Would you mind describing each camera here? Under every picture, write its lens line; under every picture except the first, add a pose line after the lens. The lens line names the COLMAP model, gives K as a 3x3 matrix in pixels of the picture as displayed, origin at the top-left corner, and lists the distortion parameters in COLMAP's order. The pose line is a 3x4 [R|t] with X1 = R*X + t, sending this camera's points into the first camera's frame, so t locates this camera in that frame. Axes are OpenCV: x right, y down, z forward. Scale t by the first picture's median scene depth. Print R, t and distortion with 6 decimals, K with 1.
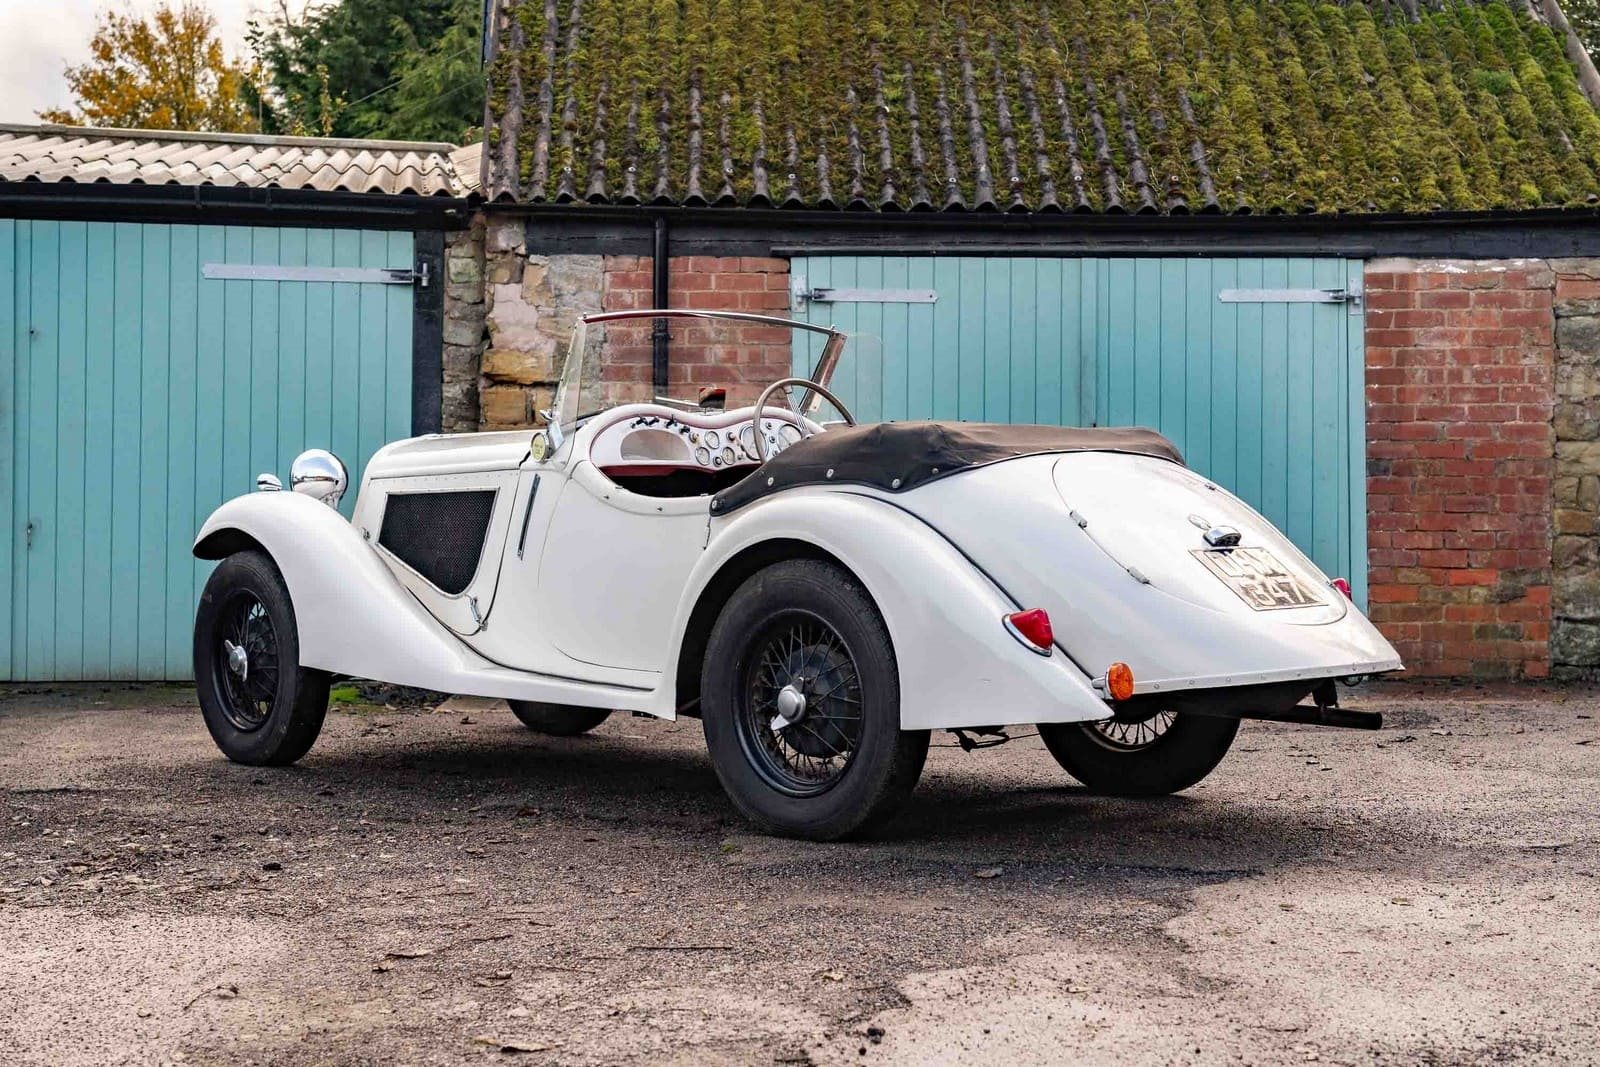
lens RADIAL K [[2293.4, 0, 843.1], [0, 2293.4, 534.8], [0, 0, 1]] dist [0.050473, 0.000000]
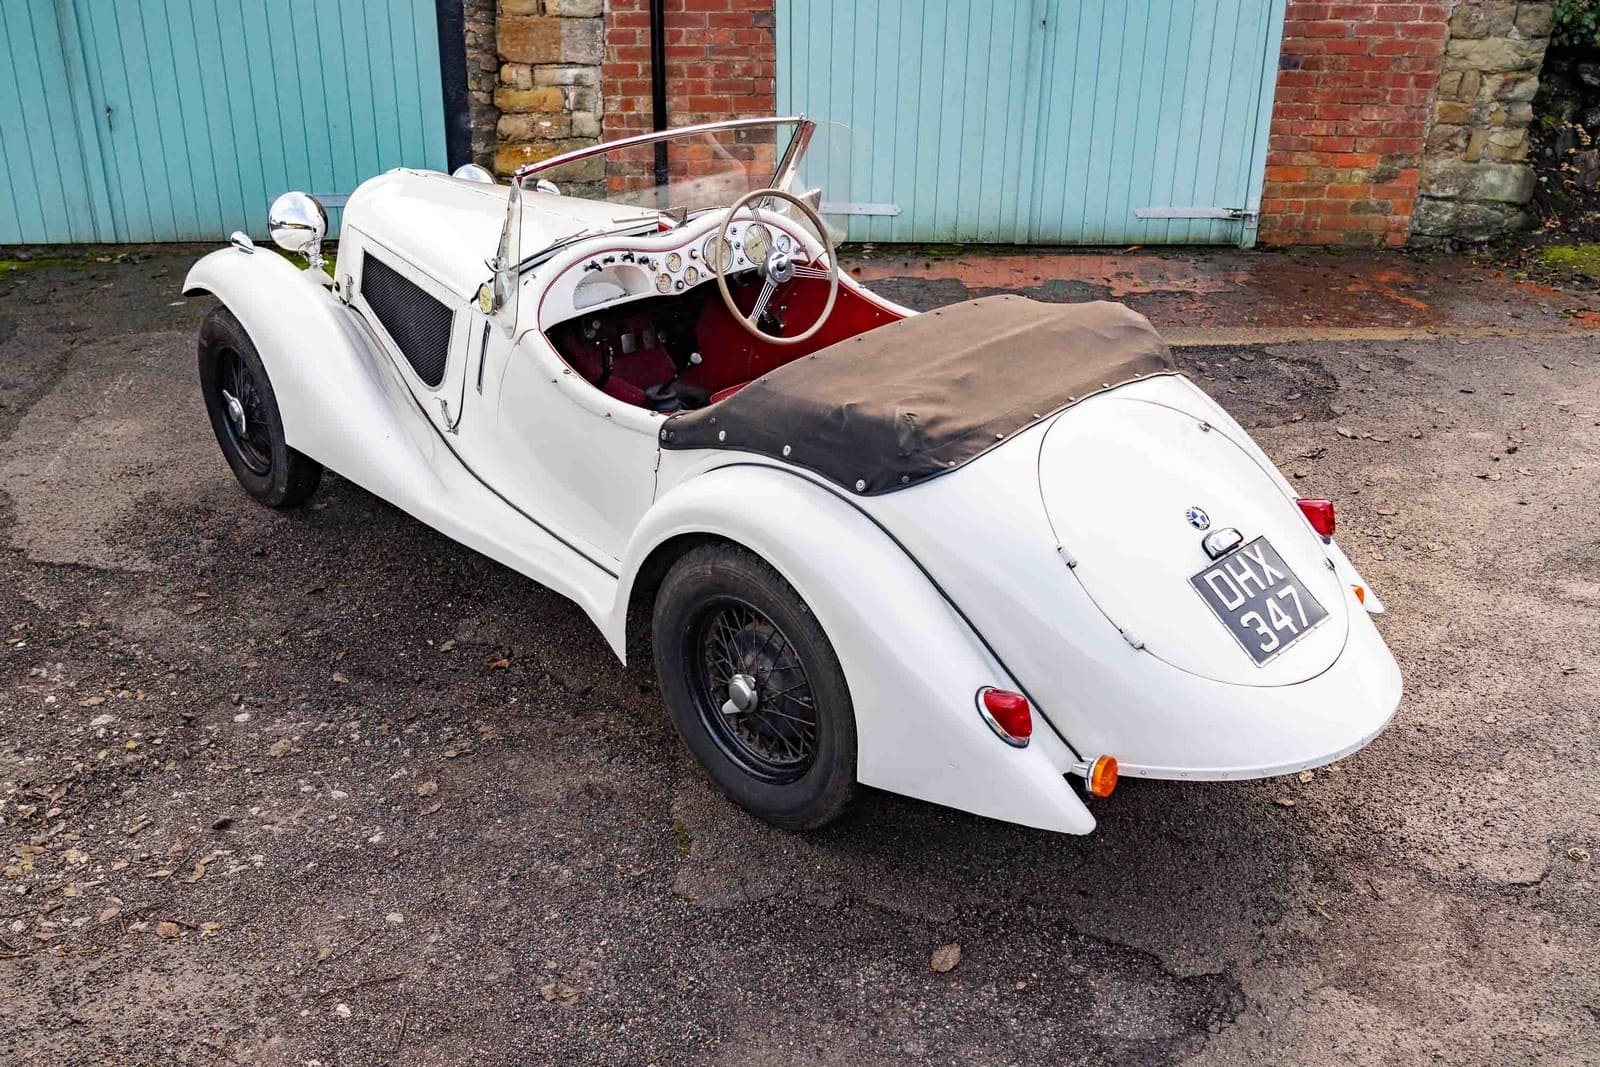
lens RADIAL K [[1493.8, 0, 818.0], [0, 1493.8, 527.4], [0, 0, 1]] dist [0.017778, 0.000000]
pose [[0.999836, 0.018088, -0.000669, 0.003773], [-0.016227, 0.912112, 0.409620, -0.120184], [0.008020, -0.409542, 0.912256, 0.228052]]
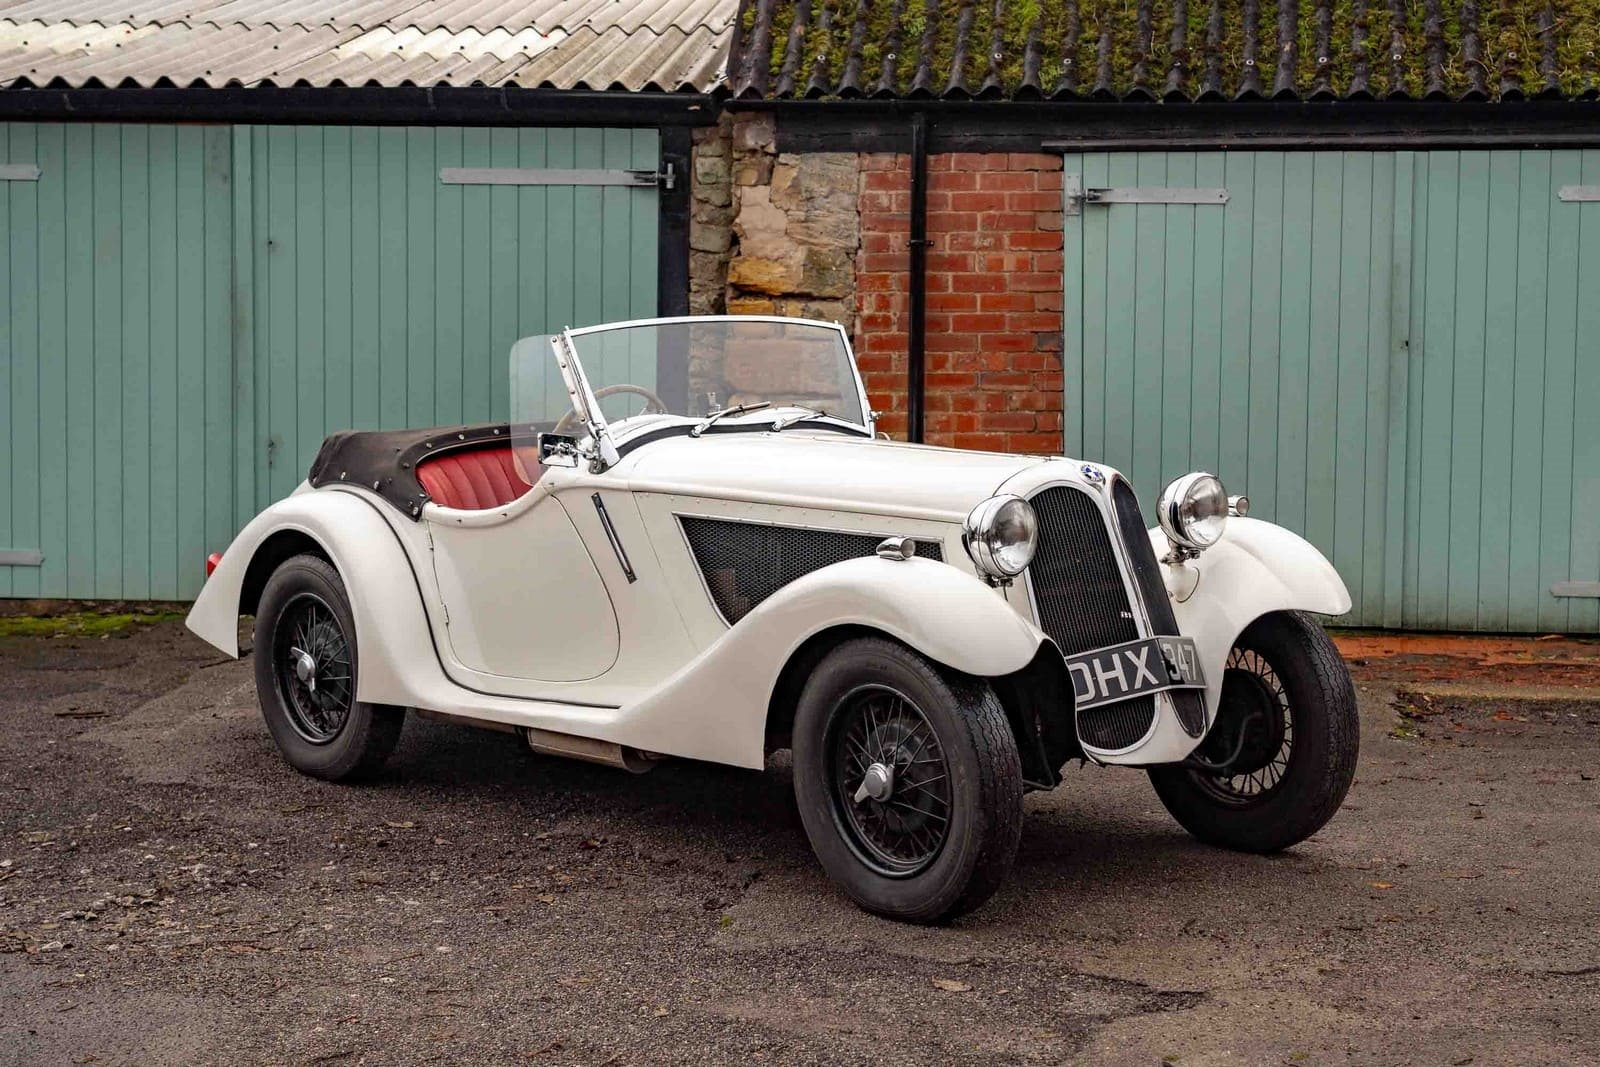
lens RADIAL K [[2705.2, 0, 871.0], [0, 2705.2, 507.8], [0, 0, 1]] dist [0.036550, 0.000000]
pose [[0.978935, 0.021625, -0.203024, 0.120203], [-0.005953, 0.996976, 0.077487, -0.063790], [0.204086, -0.074646, 0.976103, -0.058186]]
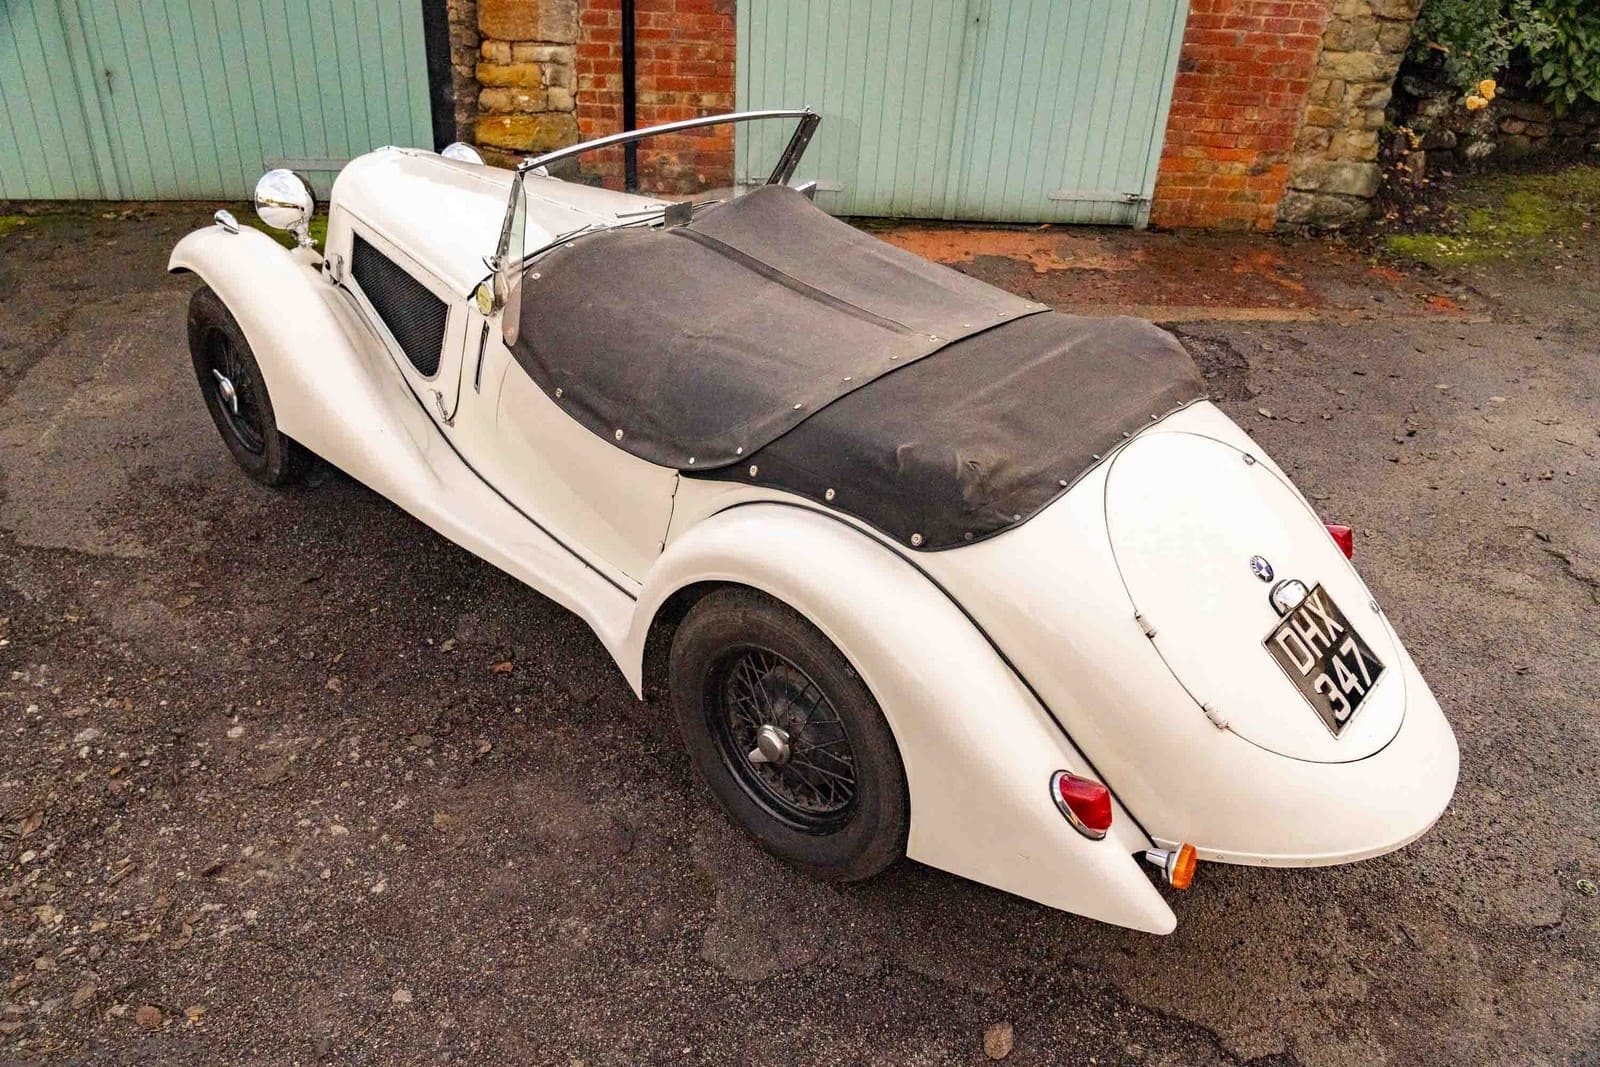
lens RADIAL K [[1157.0, 0, 813.5], [0, 1157.0, 529.4], [0, 0, 1]] dist [-0.018142, 0.014230]
pose [[0.996723, 0.023943, 0.077263, -0.021701], [-0.058966, 0.868928, 0.491413, -0.109670], [-0.055370, -0.494358, 0.867493, 0.319918]]
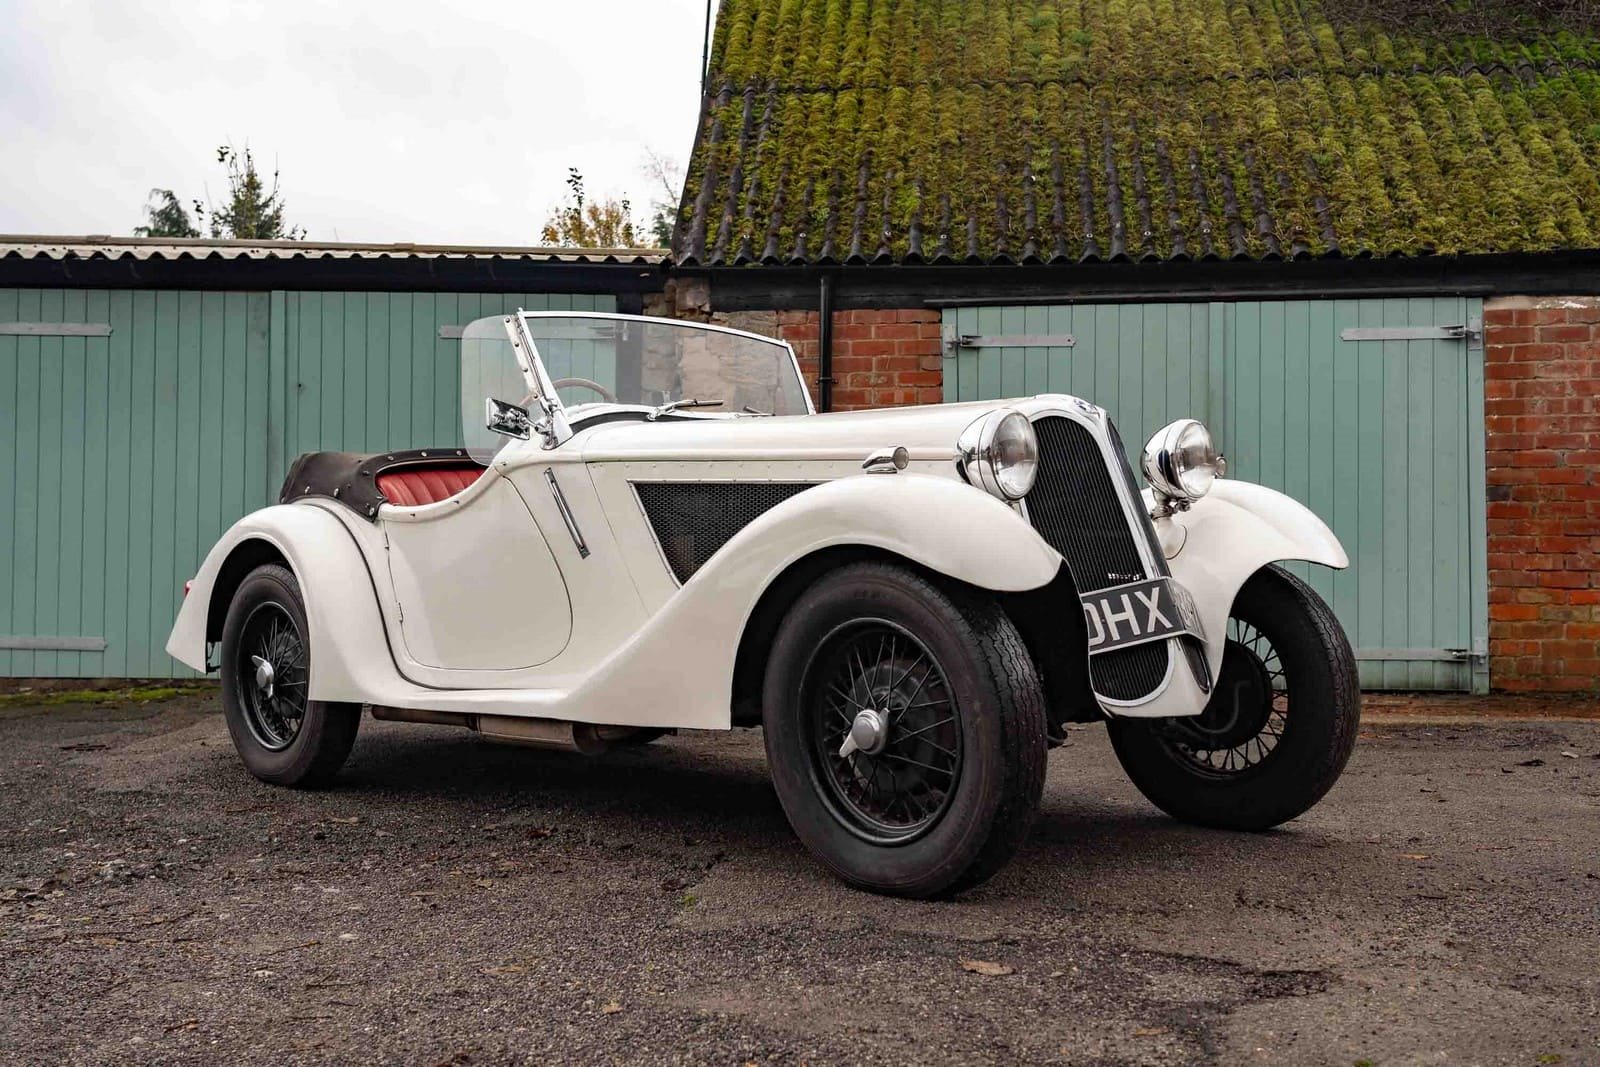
lens RADIAL K [[1645.1, 0, 813.0], [0, 1645.1, 550.3], [0, 0, 1]] dist [0.028280, 0.000000]
pose [[0.986386, -0.001330, -0.164439, 0.046614], [-0.001263, 0.999877, -0.015661, 0.009479], [0.164440, 0.015655, 0.986263, 0.197804]]
